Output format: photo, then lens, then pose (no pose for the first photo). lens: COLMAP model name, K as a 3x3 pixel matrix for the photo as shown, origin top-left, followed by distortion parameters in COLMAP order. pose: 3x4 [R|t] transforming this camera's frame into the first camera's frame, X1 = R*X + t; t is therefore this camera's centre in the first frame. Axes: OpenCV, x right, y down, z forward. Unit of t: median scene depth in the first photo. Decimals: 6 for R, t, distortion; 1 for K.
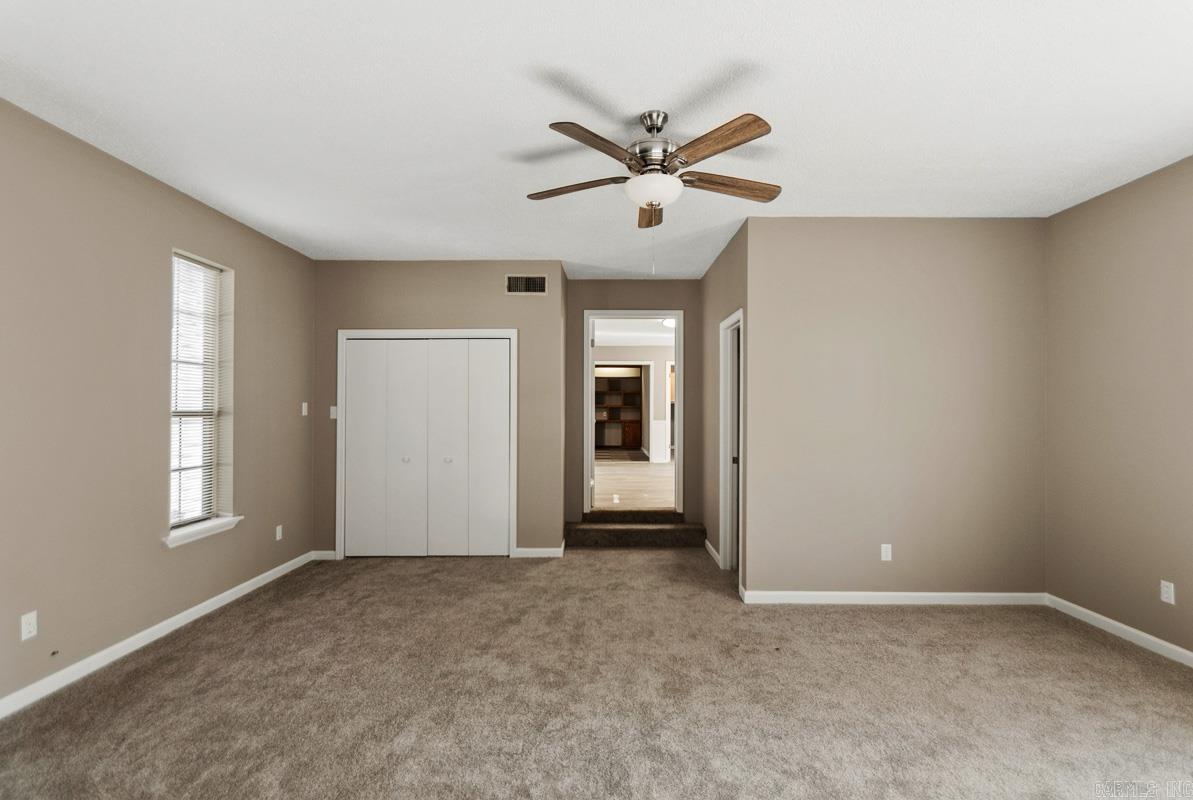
lens RADIAL K [[564.8, 0, 600.3], [0, 564.8, 405.6], [0, 0, 1]] dist [0.013371, -0.010241]
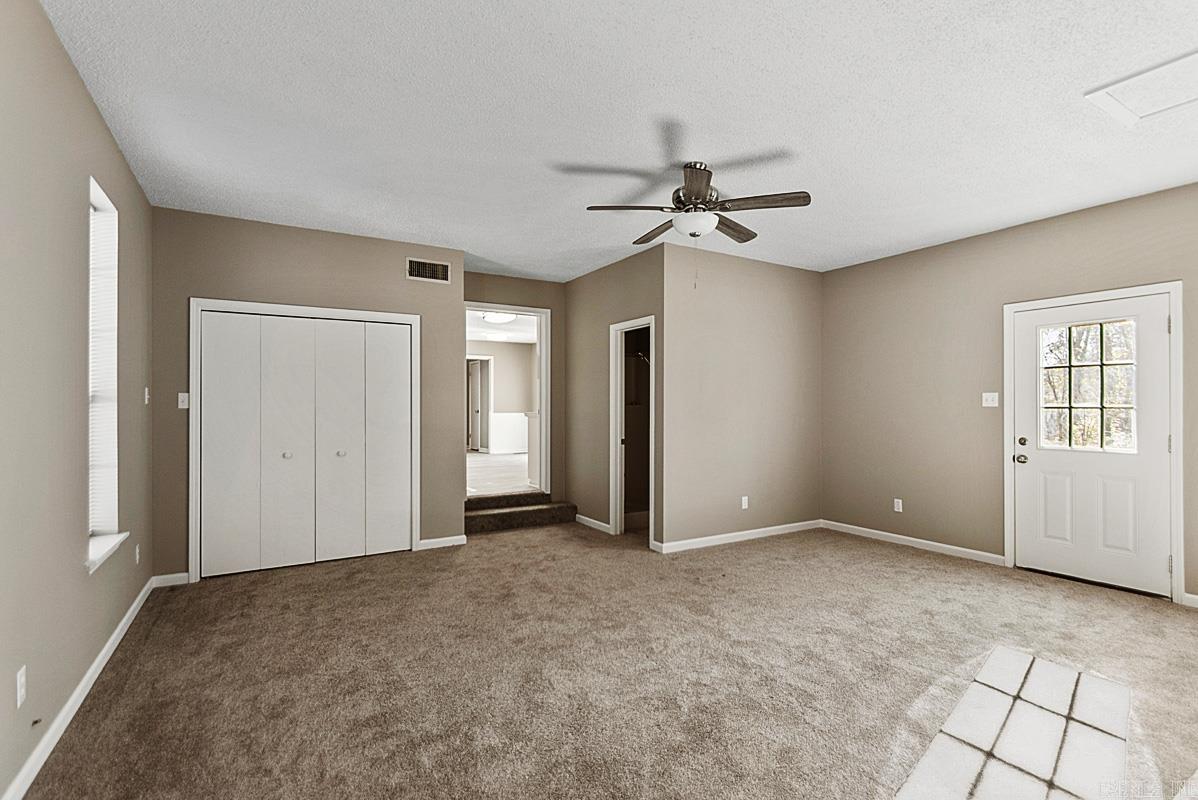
lens RADIAL K [[567.1, 0, 604.6], [0, 567.1, 405.7], [0, 0, 1]] dist [0.013371, -0.010241]
pose [[0.855943, -0.001665, 0.517067, -0.547068], [-0.001549, 0.999982, 0.005784, 0.019368], [-0.517068, -0.005751, 0.855925, -0.000054]]
